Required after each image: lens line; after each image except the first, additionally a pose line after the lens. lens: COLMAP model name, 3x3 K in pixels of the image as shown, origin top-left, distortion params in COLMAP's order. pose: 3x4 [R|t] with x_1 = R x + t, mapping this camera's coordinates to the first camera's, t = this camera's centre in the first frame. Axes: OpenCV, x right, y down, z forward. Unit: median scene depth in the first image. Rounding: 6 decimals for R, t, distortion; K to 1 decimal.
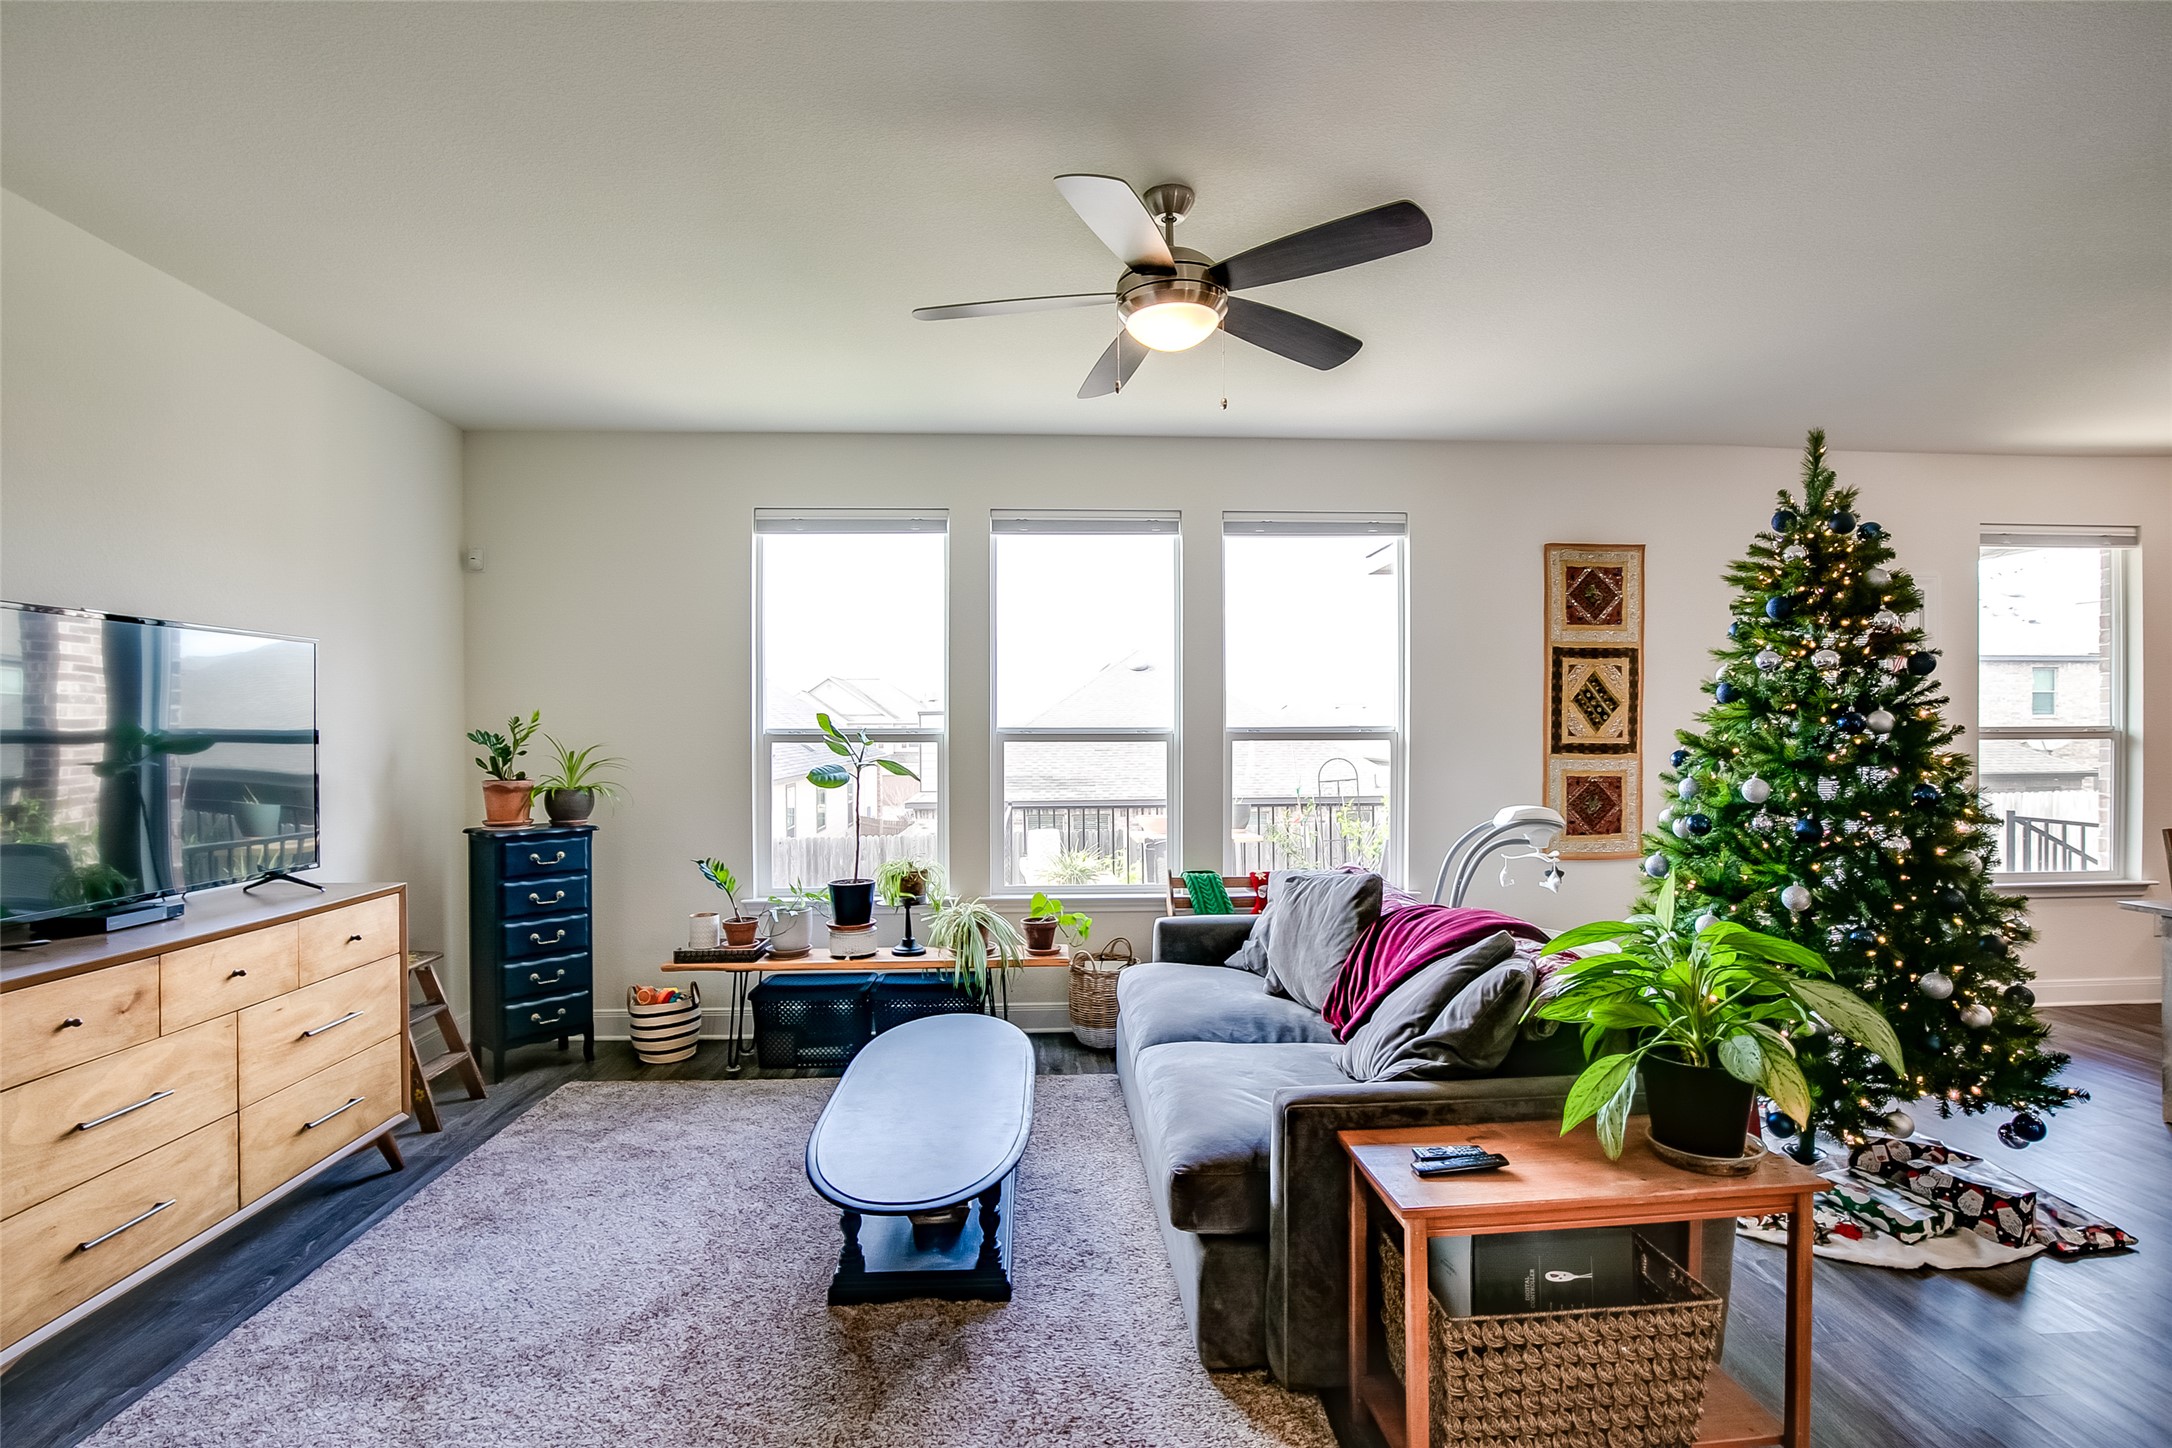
lens RADIAL K [[1040.6, 0, 1088.2], [0, 1040.6, 733.8], [0, 0, 1]] dist [-0.040962, 0.010210]
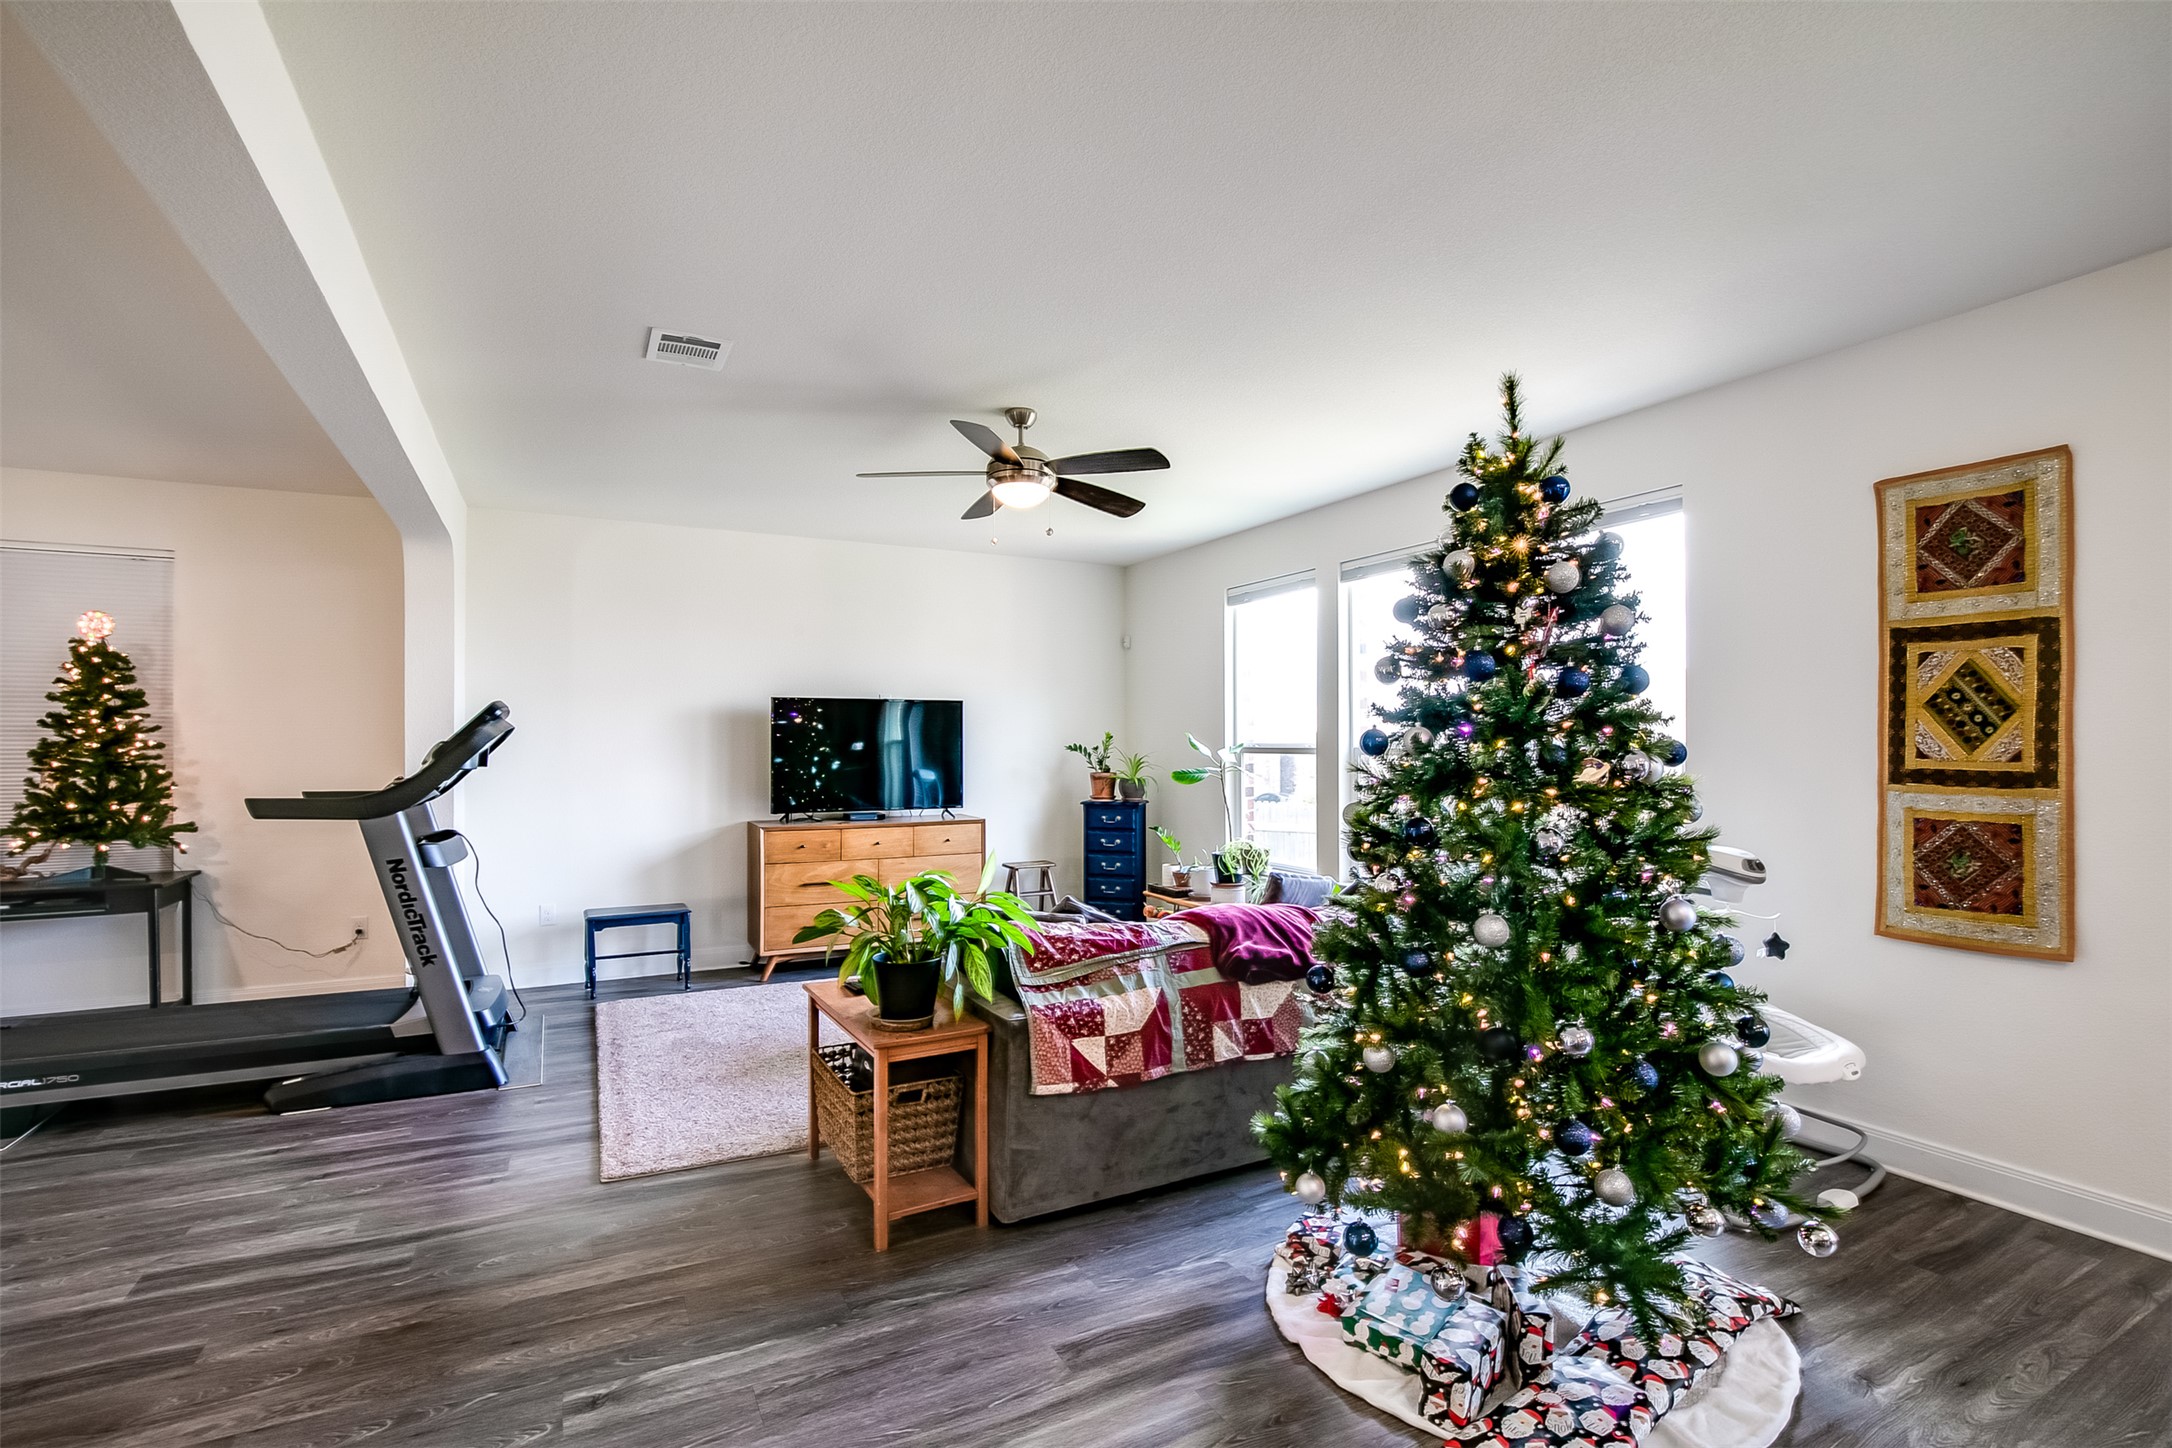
lens RADIAL K [[989.6, 0, 1088.4], [0, 989.6, 730.3], [0, 0, 1]] dist [-0.027444, 0.000989]
pose [[0.422174, -0.007315, -0.906485, 1.209421], [-0.004658, 0.999937, -0.010238, -0.010750], [0.906503, 0.008545, 0.422113, 0.358825]]
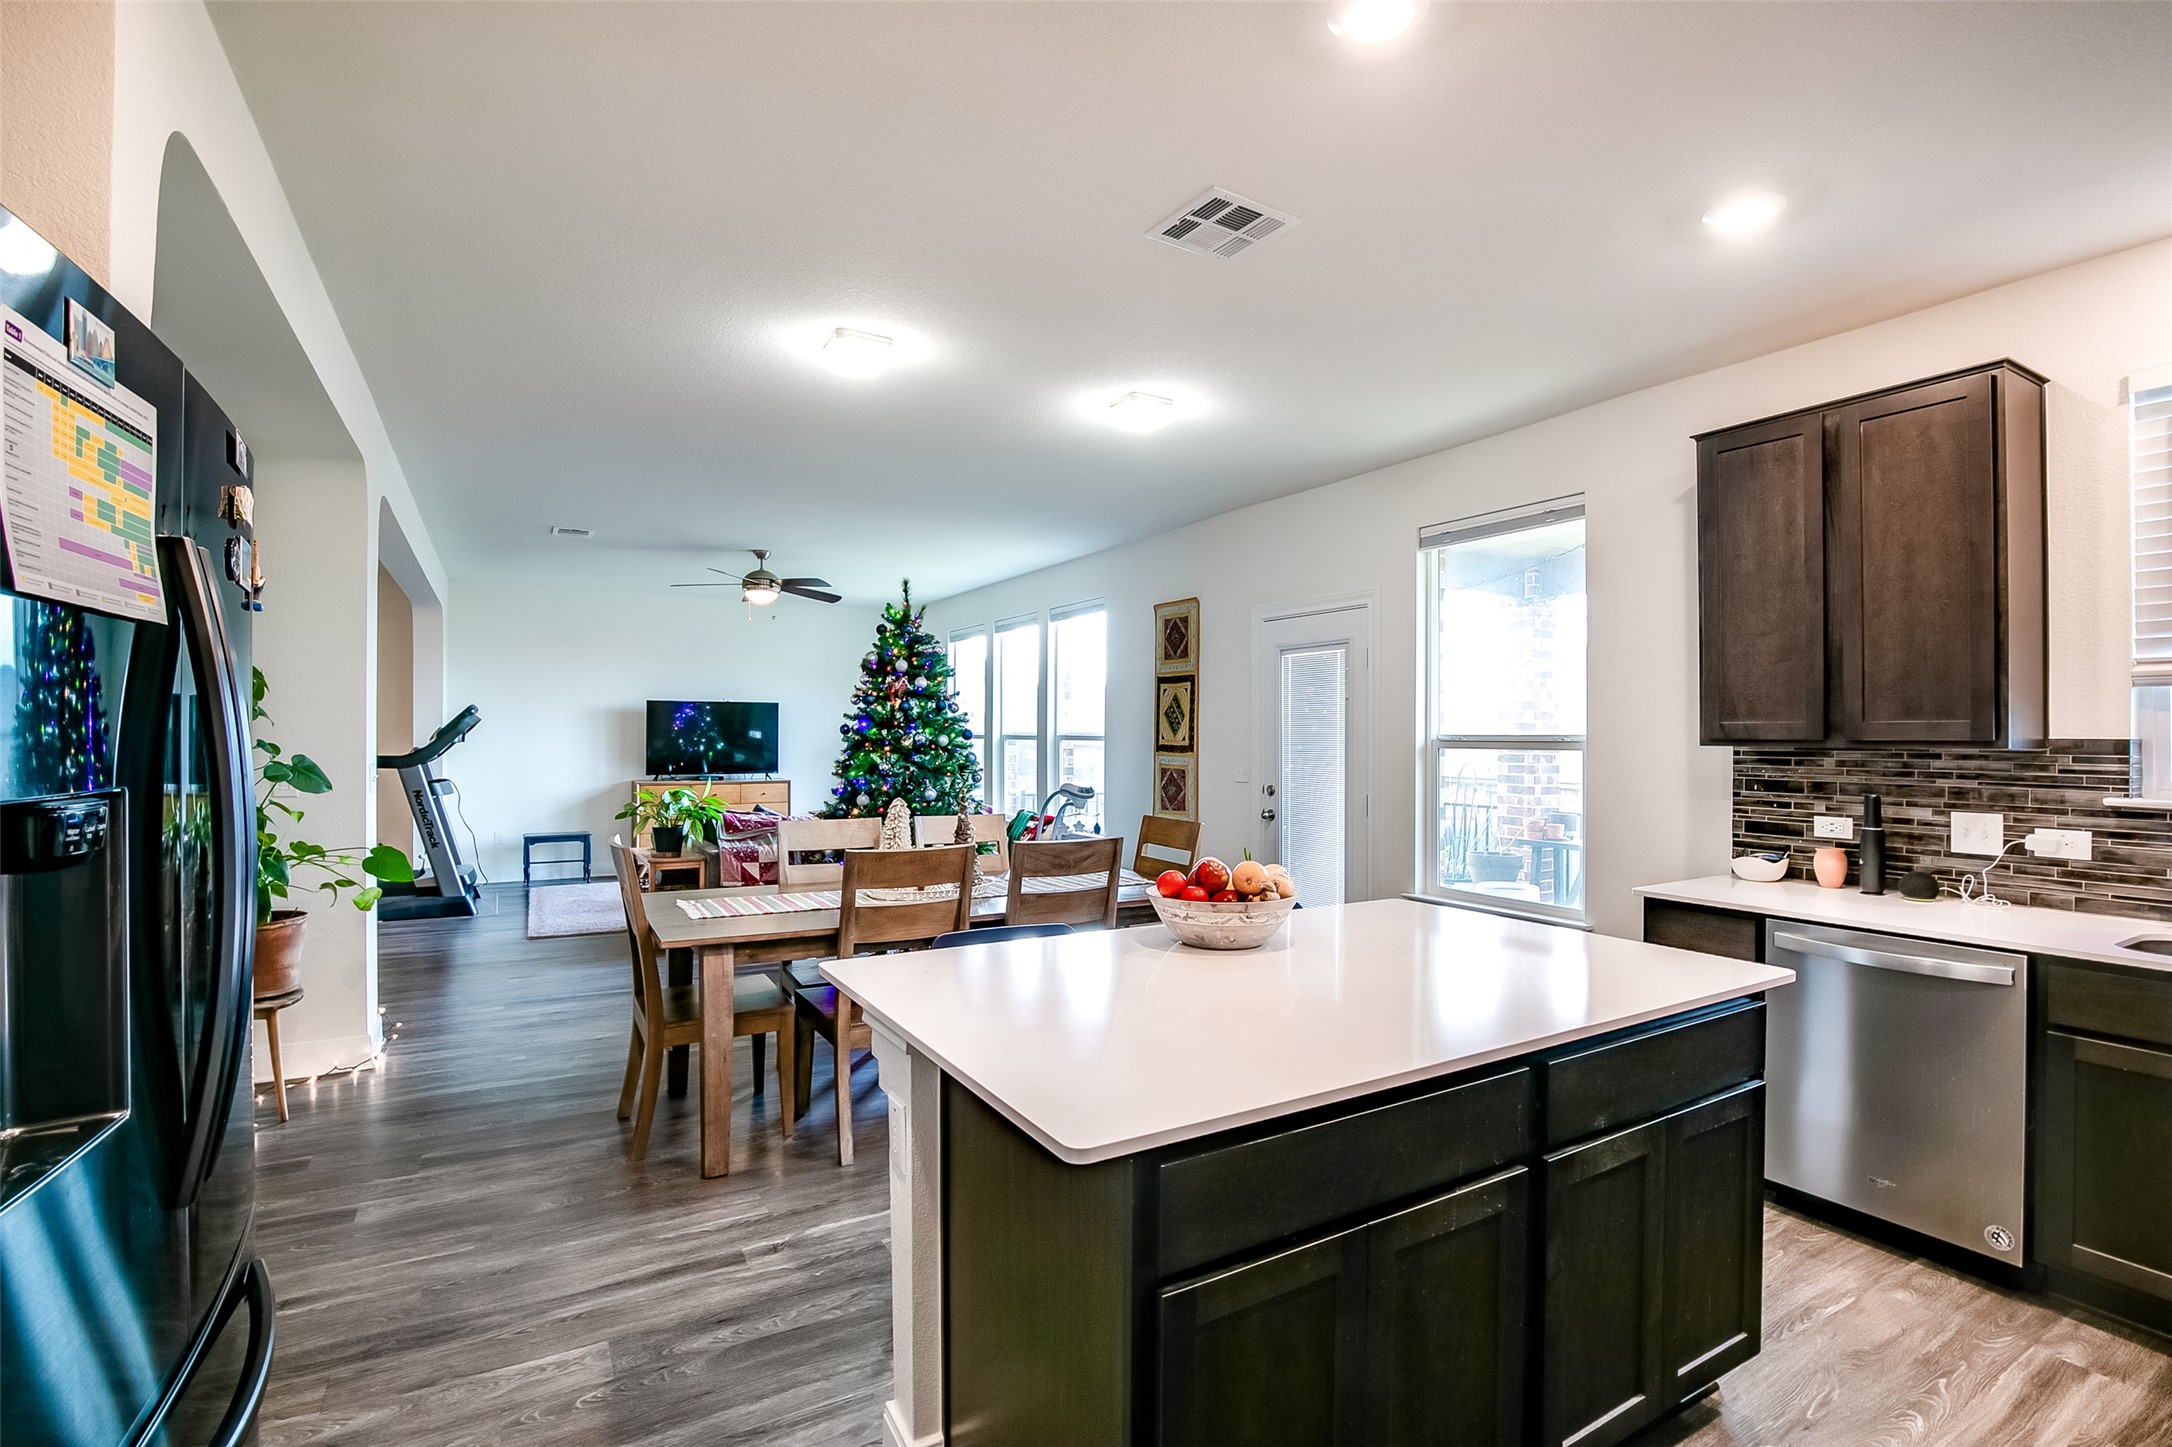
lens RADIAL K [[989.6, 0, 1088.4], [0, 989.6, 729.8], [0, 0, 1]] dist [-0.027444, 0.000989]
pose [[0.459646, 0.004244, -0.888092, 2.417805], [-0.010207, 0.999948, -0.000505, -0.013526], [0.888044, 0.009297, 0.459665, 0.427282]]
